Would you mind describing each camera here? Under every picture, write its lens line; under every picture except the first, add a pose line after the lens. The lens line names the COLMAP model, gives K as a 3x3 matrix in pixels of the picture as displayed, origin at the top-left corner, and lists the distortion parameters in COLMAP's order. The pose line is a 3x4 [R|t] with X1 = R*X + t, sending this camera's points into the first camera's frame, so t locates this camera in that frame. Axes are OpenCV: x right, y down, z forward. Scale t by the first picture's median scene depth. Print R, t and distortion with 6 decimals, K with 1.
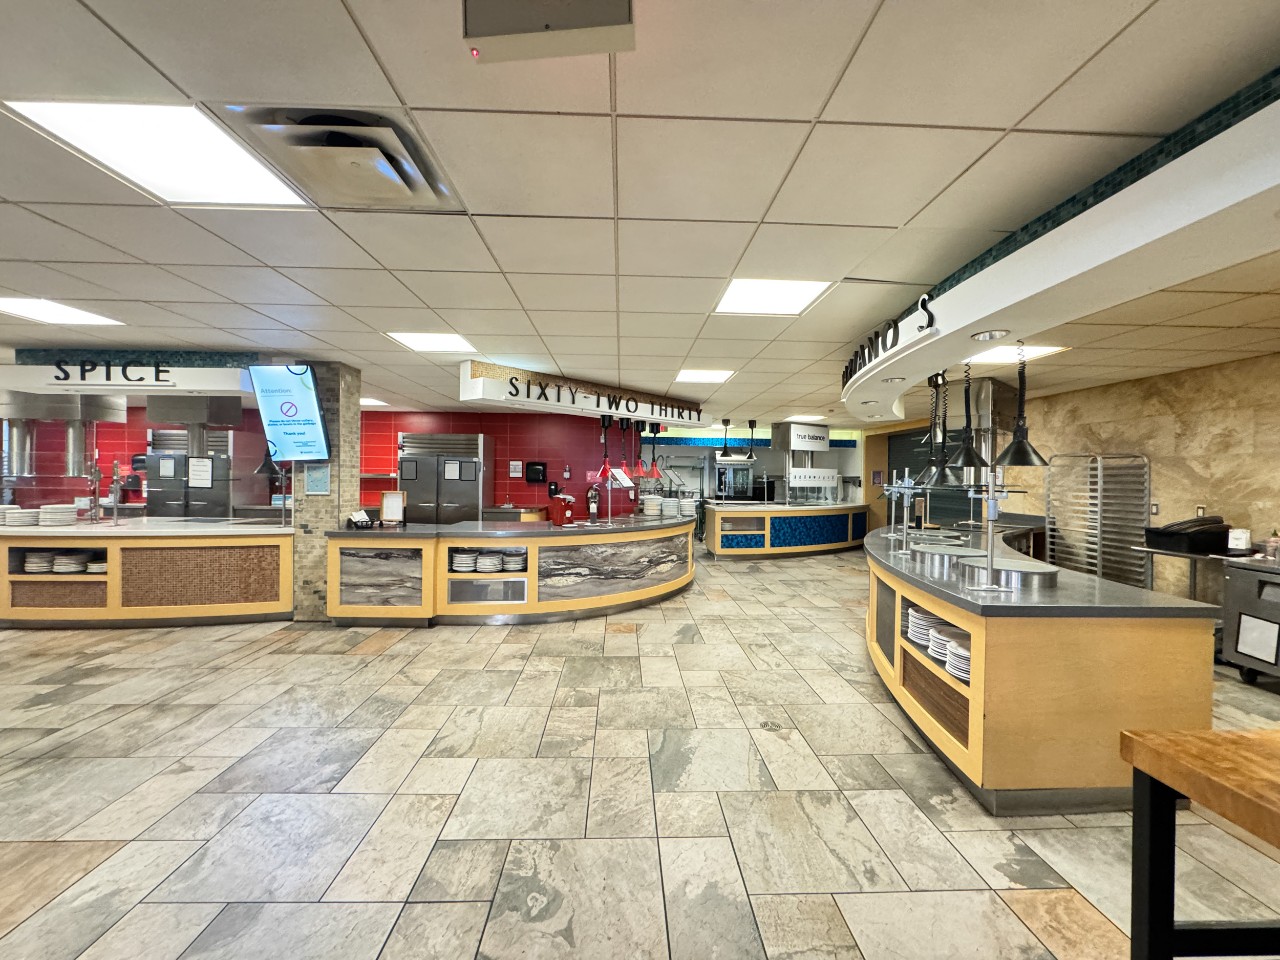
lens RADIAL K [[506.8, 0, 640.0], [0, 506.8, 480.0], [0, 0, 1]] dist [-0.000114, 0.000119]
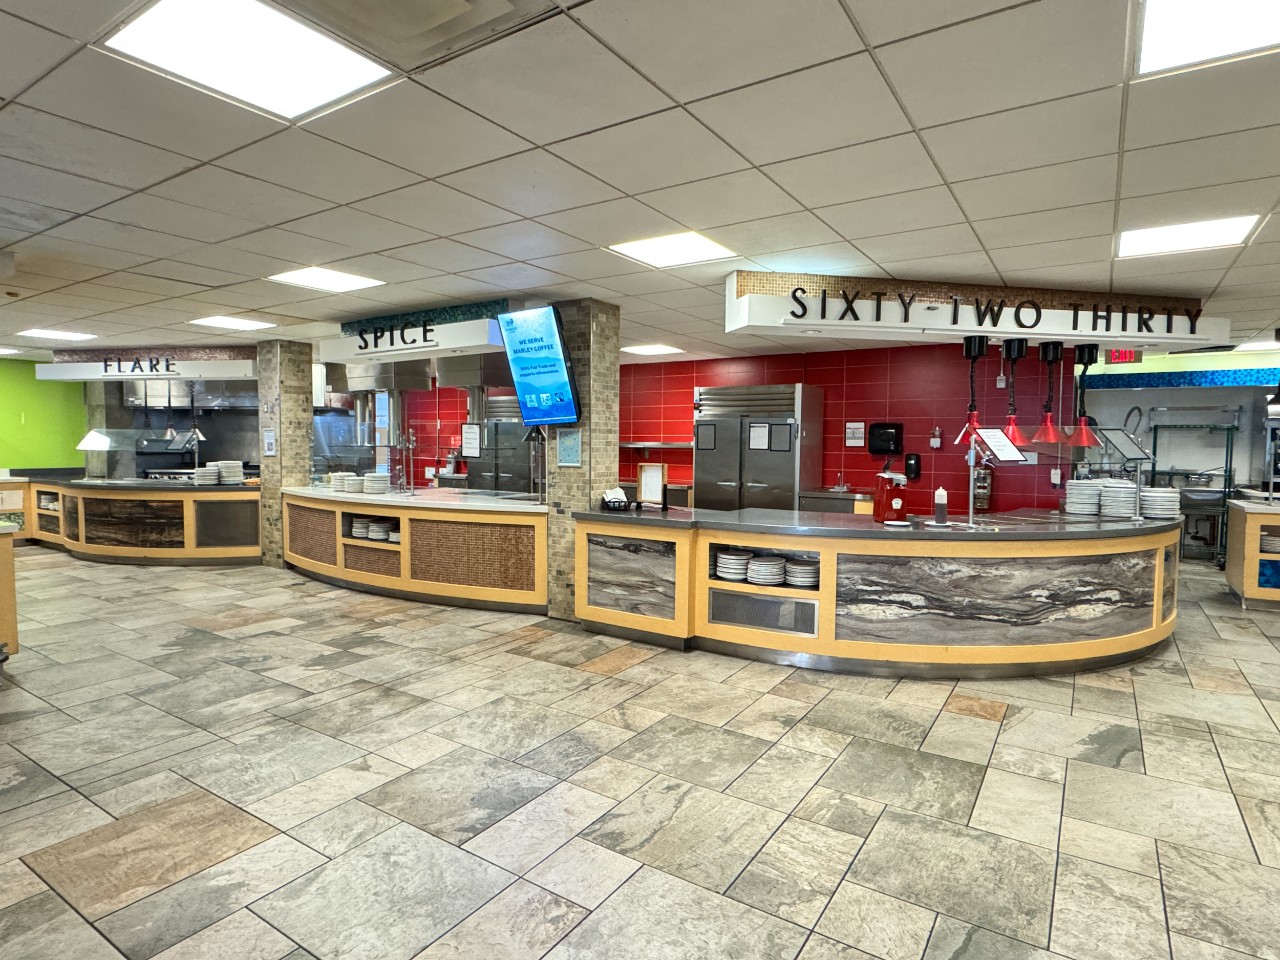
lens RADIAL K [[705.3, 0, 640.0], [0, 705.3, 480.0], [0, 0, 1]] dist [-0.001131, 0.000402]
pose [[0.816905, 0.024393, -0.576256, 0.109804], [-0.002693, 0.999256, 0.038480, 0.006918], [0.576766, -0.029882, 0.816363, 0.145886]]
